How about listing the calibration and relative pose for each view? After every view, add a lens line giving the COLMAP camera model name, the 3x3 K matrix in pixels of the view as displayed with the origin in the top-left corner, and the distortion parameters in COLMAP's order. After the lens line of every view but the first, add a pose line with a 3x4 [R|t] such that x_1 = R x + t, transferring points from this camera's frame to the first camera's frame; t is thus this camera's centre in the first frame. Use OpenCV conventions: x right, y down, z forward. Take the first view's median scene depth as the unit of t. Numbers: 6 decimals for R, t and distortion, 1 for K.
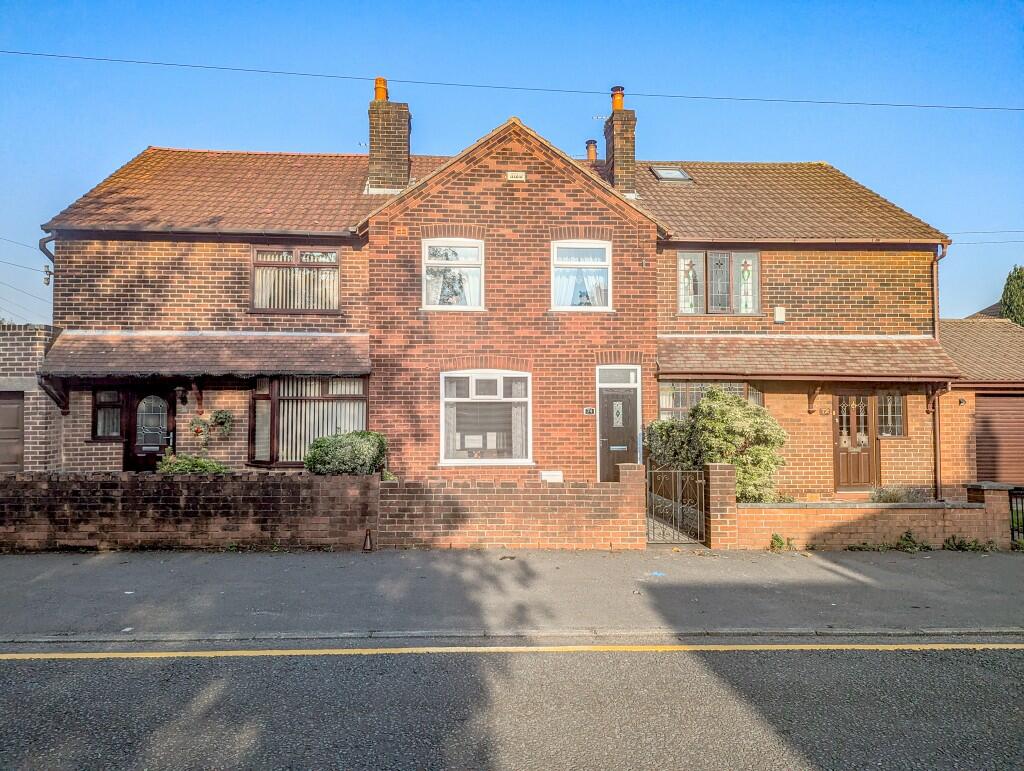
lens RADIAL K [[651.0, 0, 496.4], [0, 651.0, 385.3], [0, 0, 1]] dist [0.049791, -0.035856]
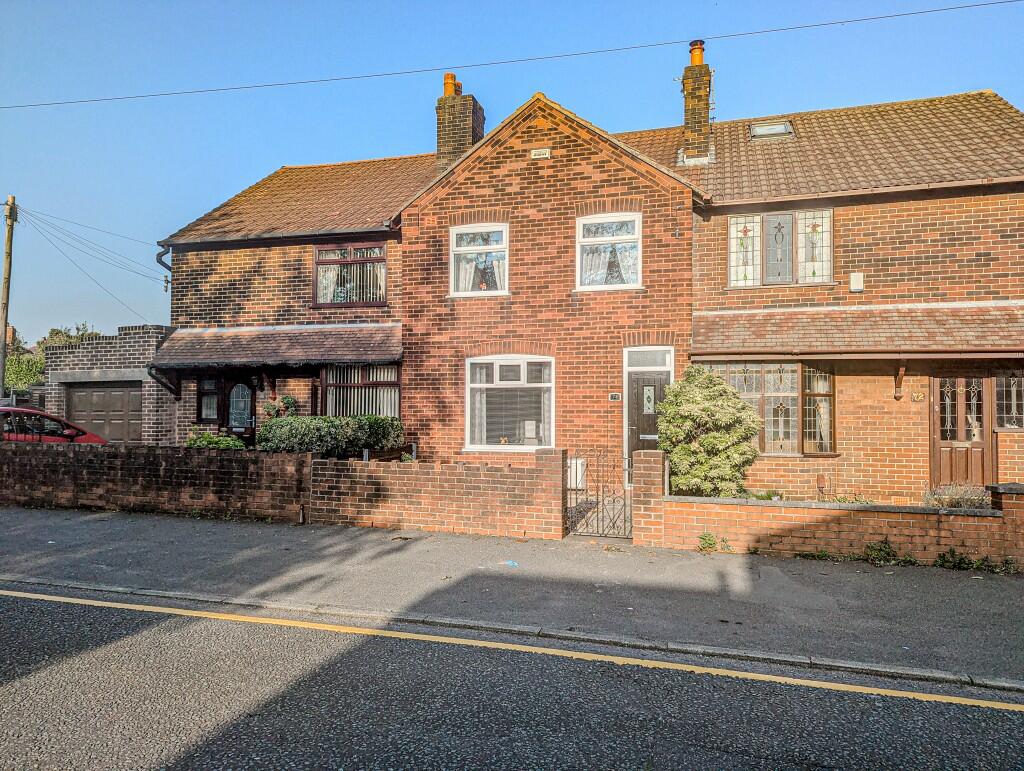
lens RADIAL K [[651.0, 0, 496.4], [0, 651.0, 385.3], [0, 0, 1]] dist [0.049791, -0.035856]
pose [[0.949134, -0.006649, -0.314802, 0.273028], [0.009839, 0.999915, 0.008544, 0.013514], [0.314719, -0.011207, 0.949119, 0.058662]]
